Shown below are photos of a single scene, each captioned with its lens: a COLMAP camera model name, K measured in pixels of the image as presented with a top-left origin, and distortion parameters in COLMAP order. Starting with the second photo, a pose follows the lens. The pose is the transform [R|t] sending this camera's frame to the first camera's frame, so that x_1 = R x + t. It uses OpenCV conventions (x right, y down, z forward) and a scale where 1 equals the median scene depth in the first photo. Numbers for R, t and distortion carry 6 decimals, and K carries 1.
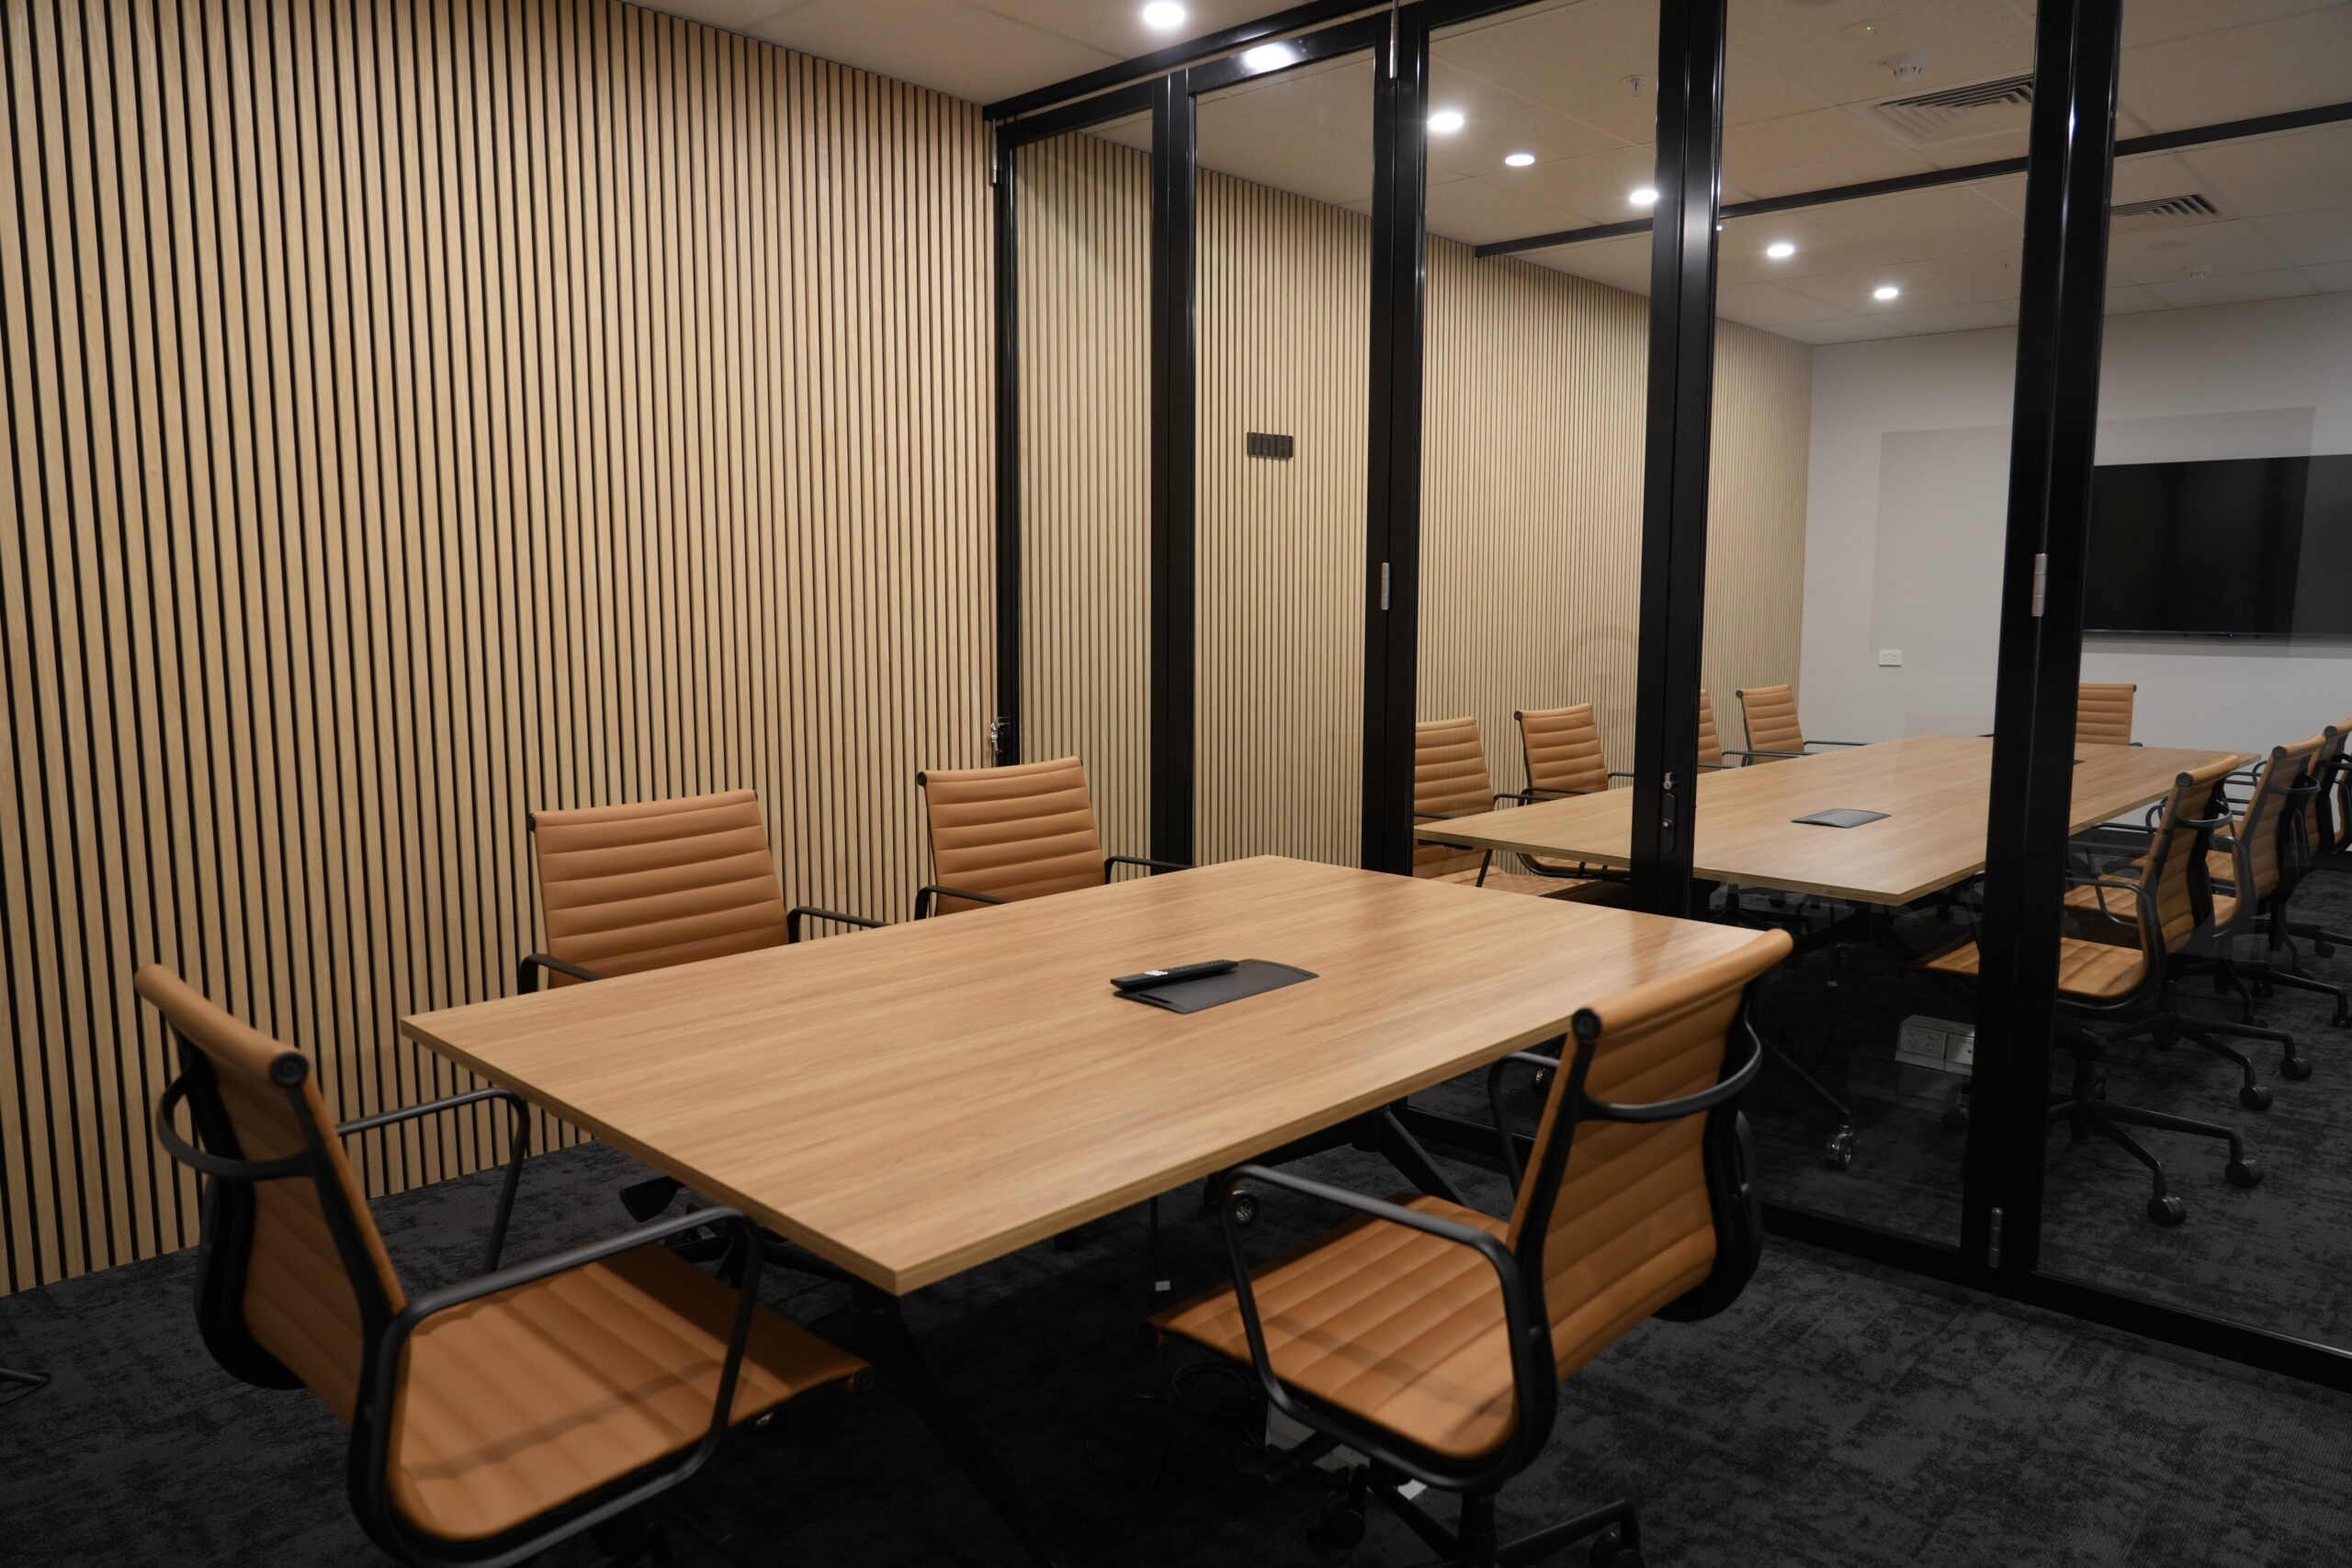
lens RADIAL K [[1589.1, 0, 1187.0], [0, 1589.1, 770.9], [0, 0, 1]] dist [-0.028418, 0.018298]
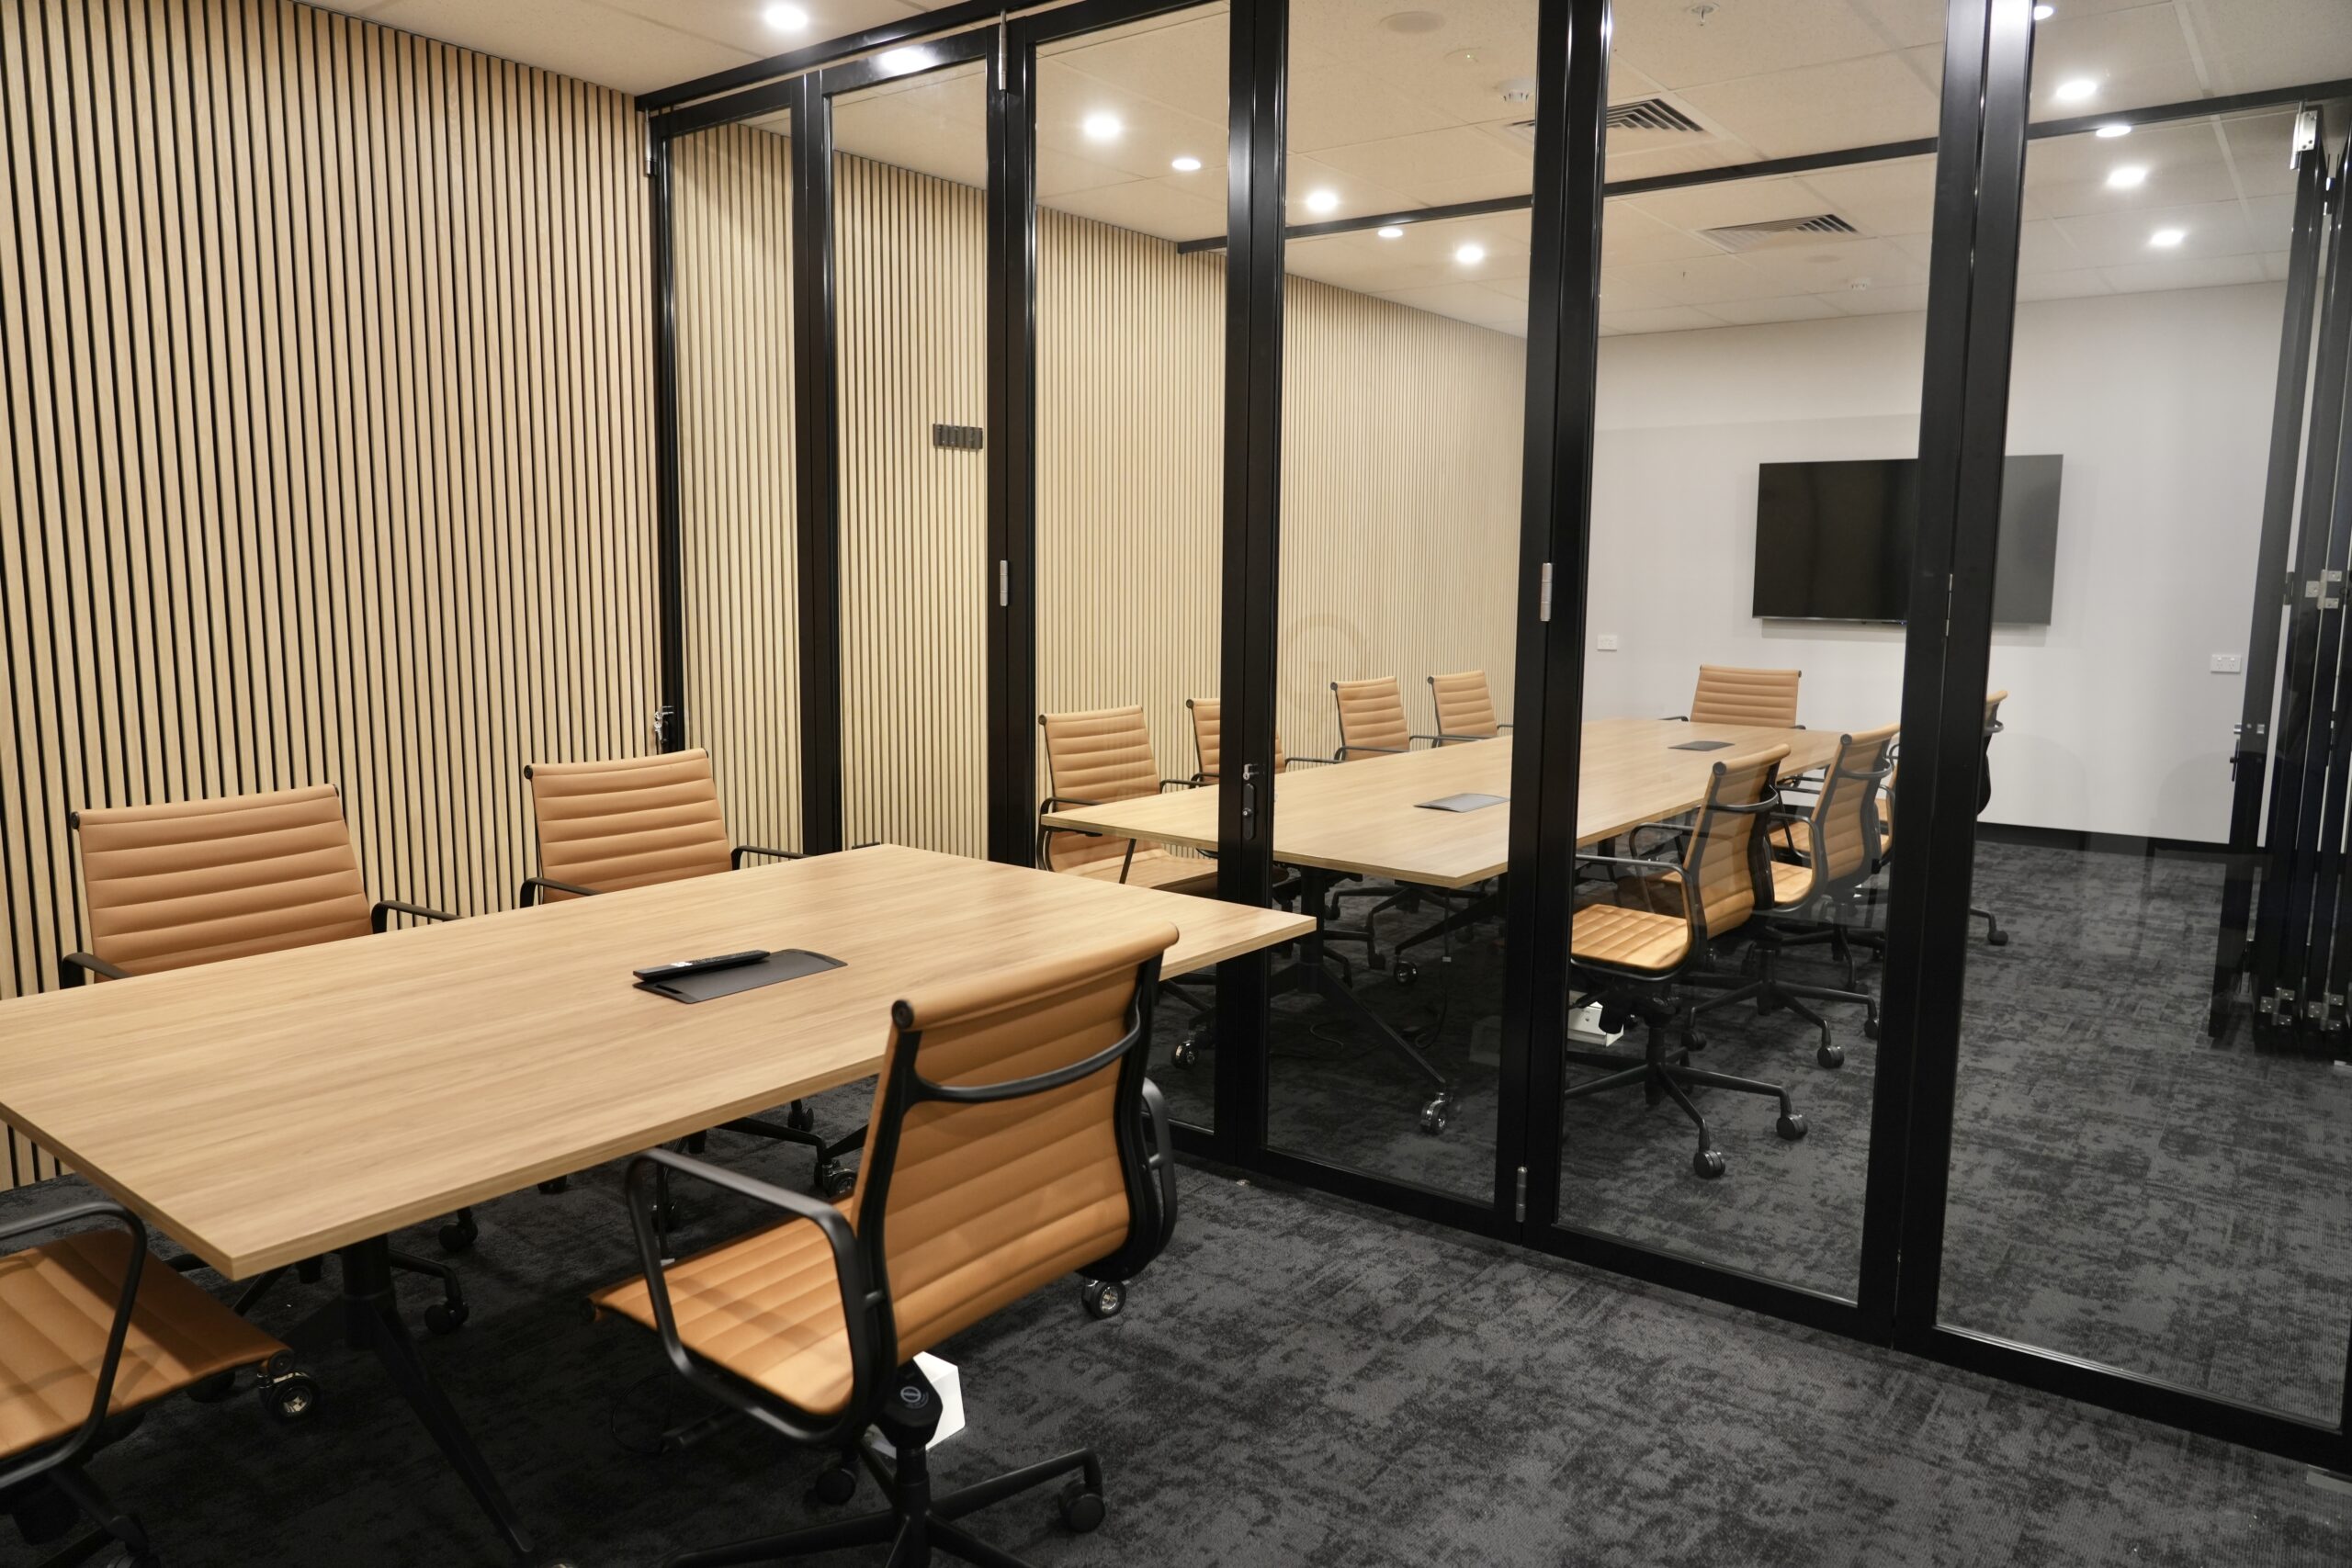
lens RADIAL K [[1589.1, 0, 1183.6], [0, 1589.1, 768.0], [0, 0, 1]] dist [-0.028418, 0.018298]
pose [[0.994844, -0.004437, 0.101317, 0.181592], [0.003026, 0.999896, 0.014067, -0.013058], [-0.101369, -0.013688, 0.994755, -0.056378]]
